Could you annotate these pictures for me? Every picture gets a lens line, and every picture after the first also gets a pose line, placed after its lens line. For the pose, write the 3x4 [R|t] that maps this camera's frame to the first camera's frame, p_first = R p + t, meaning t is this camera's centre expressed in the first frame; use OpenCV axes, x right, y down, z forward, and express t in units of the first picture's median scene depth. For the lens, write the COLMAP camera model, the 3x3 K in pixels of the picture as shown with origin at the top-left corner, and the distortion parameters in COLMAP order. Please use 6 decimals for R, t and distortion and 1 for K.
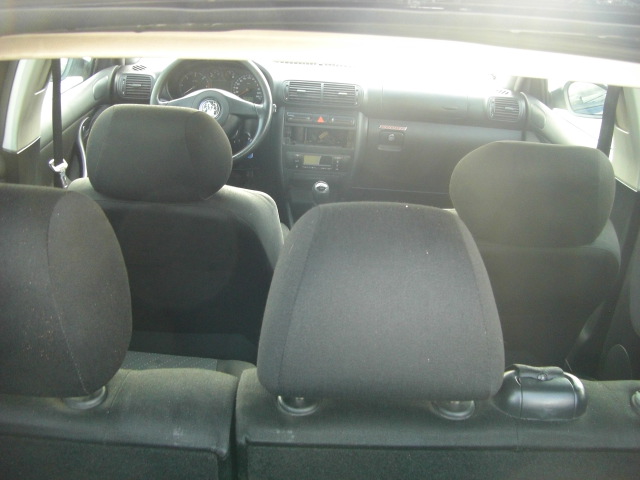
lens RADIAL K [[720.6, 0, 317.1], [0, 720.6, 224.8], [0, 0, 1]] dist [-0.167469, 0.113697]
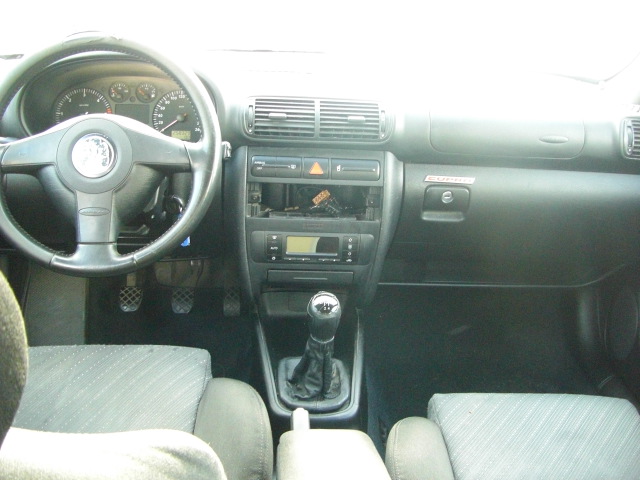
lens RADIAL K [[720.6, 0, 317.1], [0, 720.6, 224.8], [0, 0, 1]] dist [-0.167469, 0.113697]
pose [[0.998346, -0.034419, 0.046055, -0.019918], [0.036842, 0.997924, -0.052822, -0.076773], [-0.044141, 0.054431, 0.997541, 0.470787]]
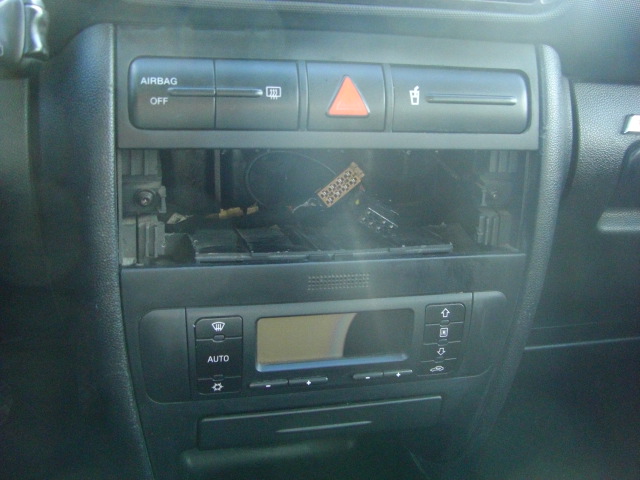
lens RADIAL K [[720.6, 0, 317.1], [0, 720.6, 224.8], [0, 0, 1]] dist [-0.167469, 0.113697]
pose [[0.972674, -0.089511, 0.214226, -0.038035], [0.089536, 0.995937, 0.009608, -0.119061], [-0.214216, 0.009835, 0.976737, 0.835065]]
